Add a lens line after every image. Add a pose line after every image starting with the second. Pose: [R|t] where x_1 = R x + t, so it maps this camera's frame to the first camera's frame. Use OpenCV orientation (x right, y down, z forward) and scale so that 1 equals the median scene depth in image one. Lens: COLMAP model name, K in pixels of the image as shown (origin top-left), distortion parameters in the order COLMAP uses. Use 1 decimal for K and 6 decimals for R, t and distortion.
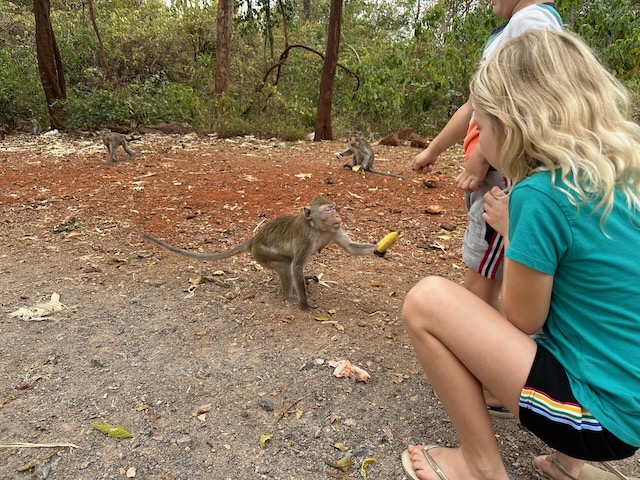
lens RADIAL K [[458.5, 0, 309.4], [0, 458.5, 239.4], [0, 0, 1]] dist [0.160938, -0.284375]
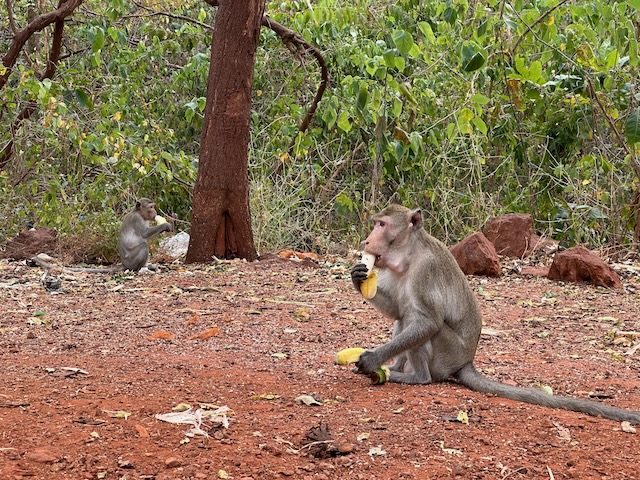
lens RADIAL K [[1427.4, 0, 320.0], [0, 1427.4, 240.0], [0, 0, 1]] dist [0.053154, 0.452678]
pose [[0.991934, -0.014547, 0.125921, -0.018915], [0.041924, 0.975138, -0.217596, -0.032890], [-0.119625, 0.221120, 0.967882, 0.142615]]
